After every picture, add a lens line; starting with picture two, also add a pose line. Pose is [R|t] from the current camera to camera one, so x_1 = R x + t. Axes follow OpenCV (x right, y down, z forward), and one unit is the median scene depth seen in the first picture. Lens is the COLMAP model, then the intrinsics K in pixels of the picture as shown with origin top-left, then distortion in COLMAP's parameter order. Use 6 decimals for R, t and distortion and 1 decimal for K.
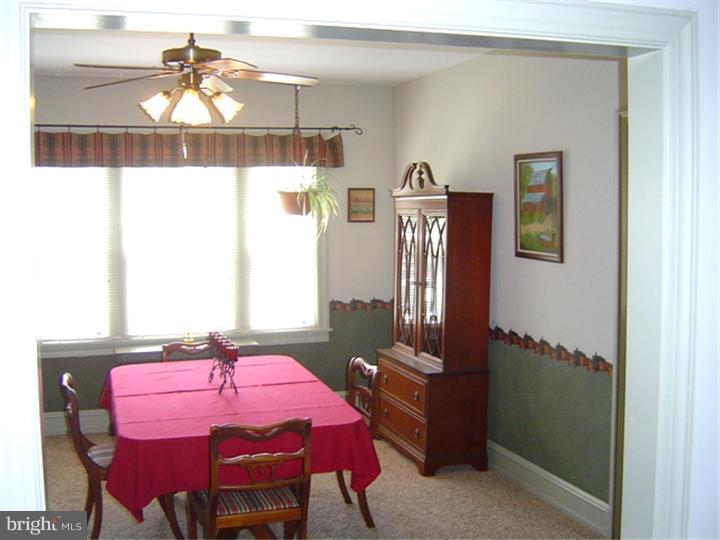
lens RADIAL K [[825.7, 0, 336.4], [0, 825.7, 268.0], [0, 0, 1]] dist [-0.132708, -0.000995]
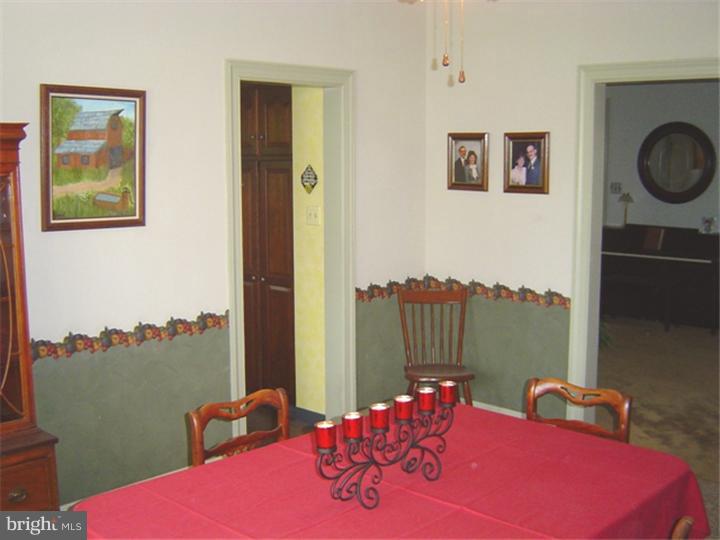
lens RADIAL K [[825.7, 0, 336.4], [0, 825.7, 268.0], [0, 0, 1]] dist [-0.132708, -0.000995]
pose [[-0.479641, -0.110906, 0.870428, -0.525510], [0.069088, 0.984127, 0.163463, -0.082855], [-0.874741, 0.138540, -0.464365, 1.164999]]
